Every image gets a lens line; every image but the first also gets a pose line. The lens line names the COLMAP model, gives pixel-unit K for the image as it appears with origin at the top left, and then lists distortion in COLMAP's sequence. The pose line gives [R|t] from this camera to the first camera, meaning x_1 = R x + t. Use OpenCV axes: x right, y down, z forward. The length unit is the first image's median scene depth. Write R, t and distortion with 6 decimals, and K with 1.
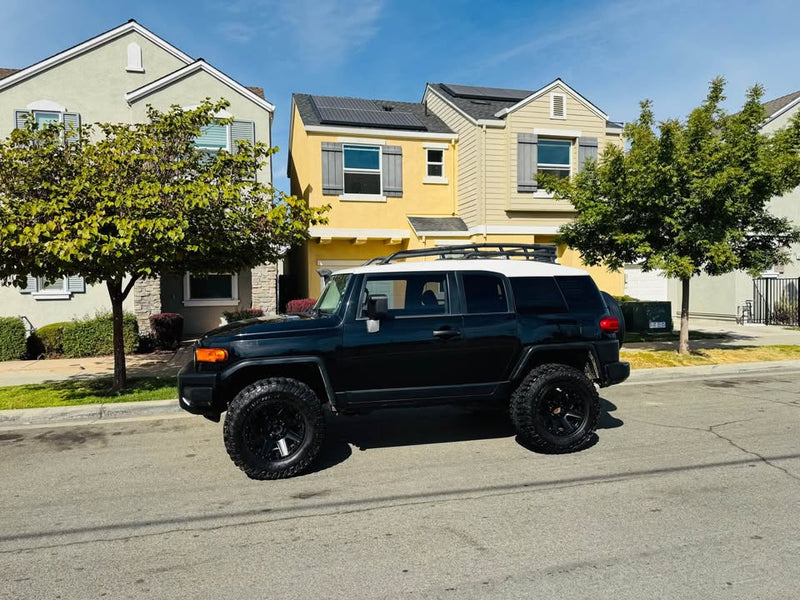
lens RADIAL K [[563.0, 0, 396.6], [0, 563.0, 303.4], [0, 0, 1]] dist [0.056679, -0.068891]
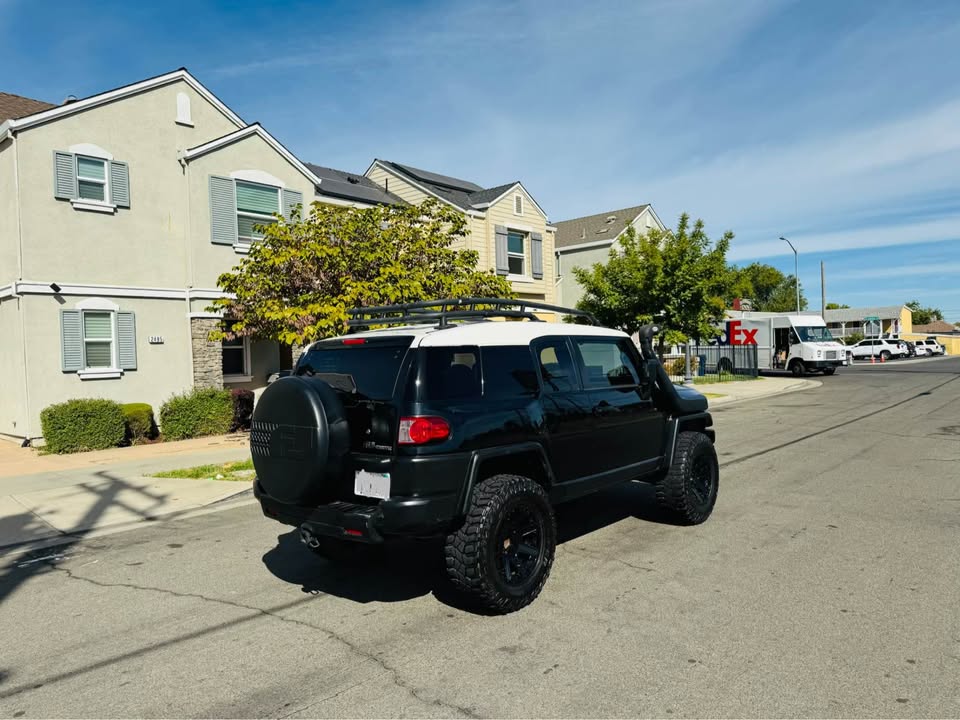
lens RADIAL K [[675.6, 0, 482.8], [0, 675.6, 367.7], [0, 0, 1]] dist [0.056679, -0.068891]
pose [[0.833372, -0.025207, 0.552137, -0.756744], [0.039997, 0.999091, -0.014759, 0.016069], [-0.551263, 0.034383, 0.833623, -0.173573]]
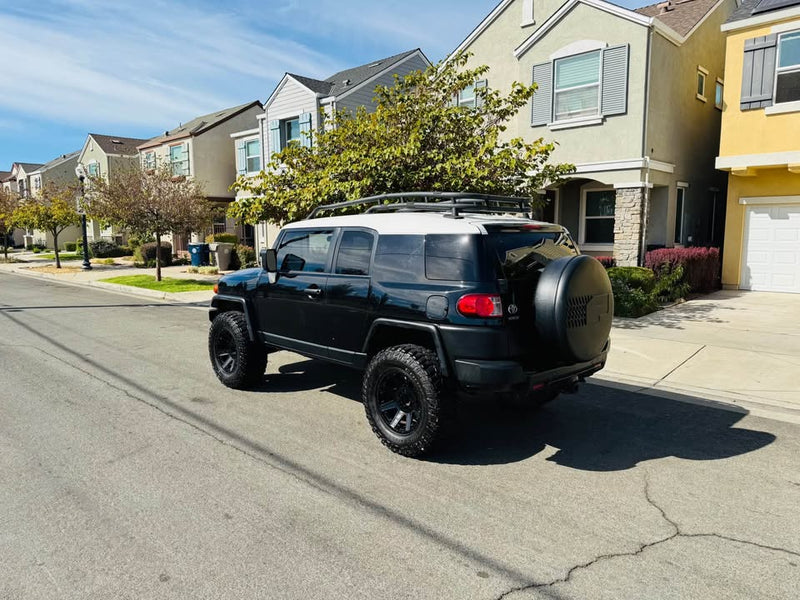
lens RADIAL K [[563.0, 0, 398.1], [0, 563.0, 300.0], [0, 0, 1]] dist [0.056679, -0.068891]
pose [[0.516064, 0.116822, -0.848546, 0.418690], [-0.029337, 0.992485, 0.118796, -0.022232], [0.856048, -0.036413, 0.515613, 0.259646]]
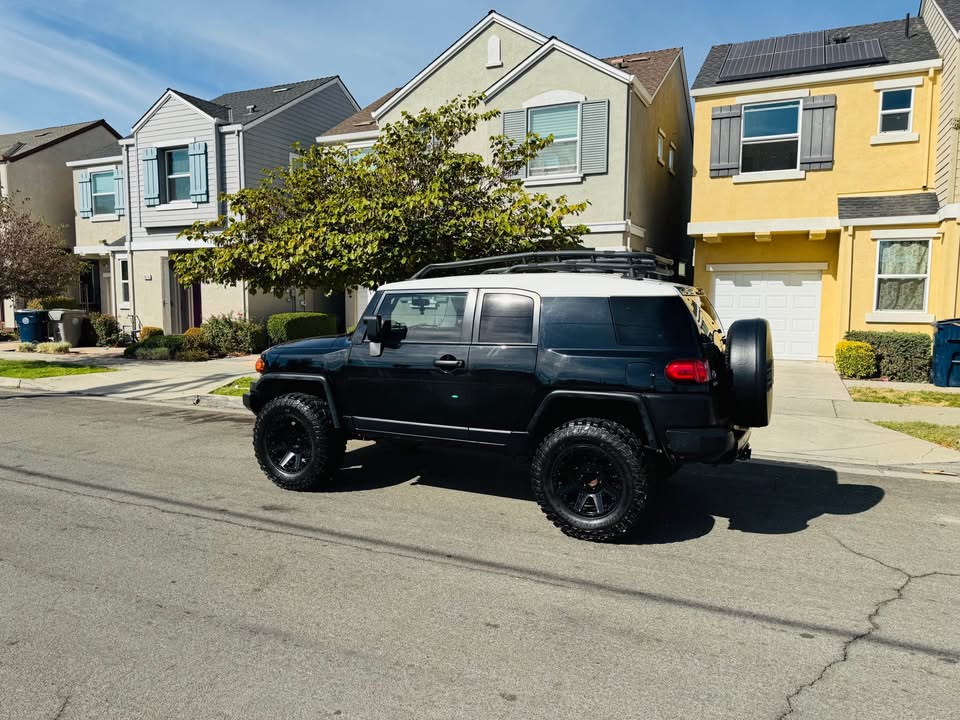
lens RADIAL K [[675.6, 0, 479.3], [0, 675.6, 361.6], [0, 0, 1]] dist [0.056679, -0.068891]
pose [[0.764850, 0.078703, -0.639383, 0.319478], [-0.033762, 0.996042, 0.082217, -0.013893], [0.643324, -0.041297, 0.764480, 0.111412]]
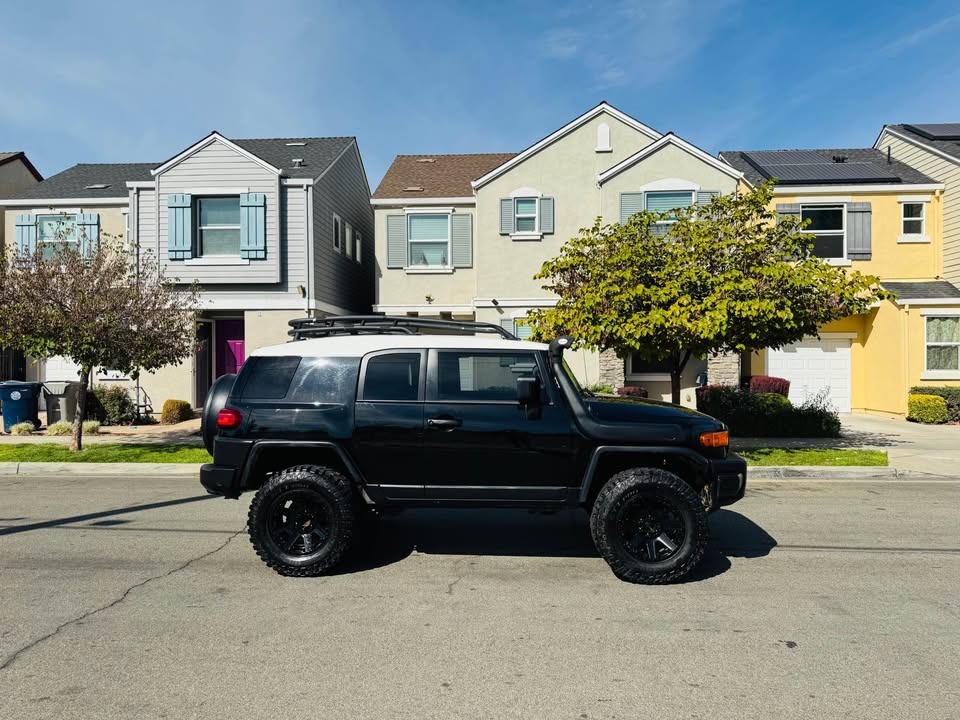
lens RADIAL K [[675.6, 0, 479.2], [0, 675.6, 363.6], [0, 0, 1]] dist [0.056679, -0.068891]
pose [[0.947059, 0.011621, -0.320849, -0.307462], [-0.020699, 0.999476, -0.024896, 0.012455], [0.320391, 0.030219, 0.946803, -0.252864]]
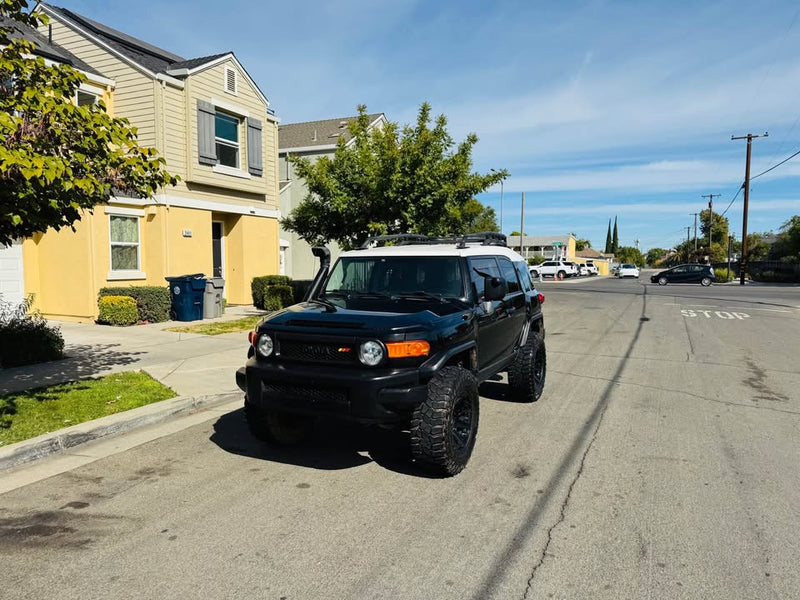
lens RADIAL K [[563.0, 0, 399.2], [0, 563.0, 305.1], [0, 0, 1]] dist [0.056679, -0.068891]
pose [[0.646215, -0.041828, 0.762009, -0.384733], [0.009784, 0.998869, 0.046532, -0.005540], [-0.763093, -0.022615, 0.645893, 0.183755]]
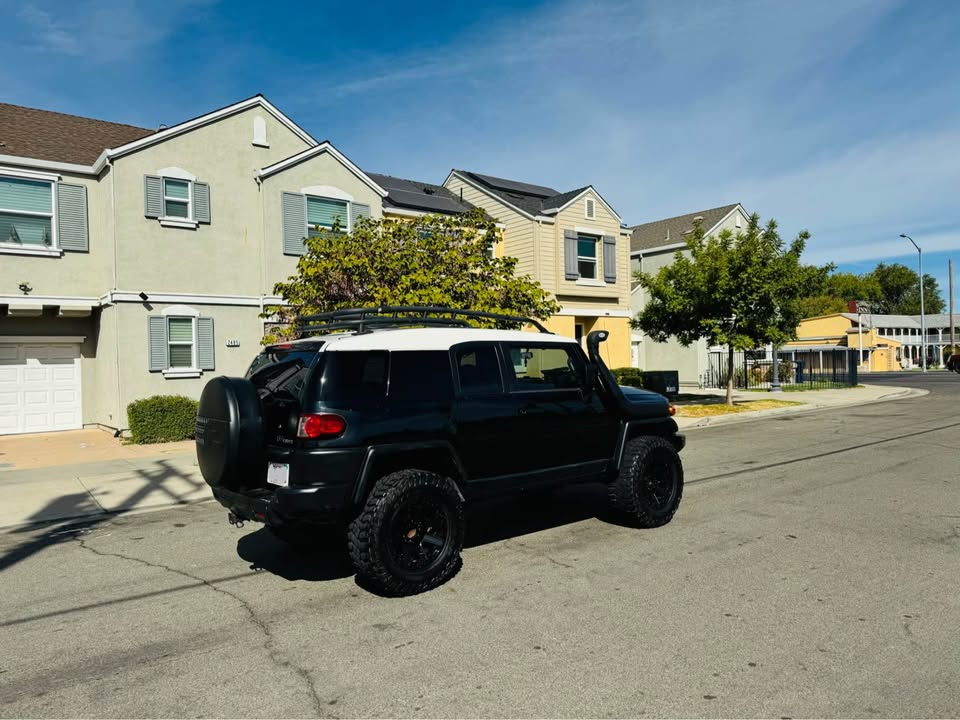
lens RADIAL K [[675.6, 0, 484.5], [0, 675.6, 366.7], [0, 0, 1]] dist [0.056679, -0.068891]
pose [[0.911336, -0.013254, 0.411449, -0.670985], [0.026564, 0.999292, -0.026647, 0.020404], [-0.410804, 0.035214, 0.911043, -0.254180]]
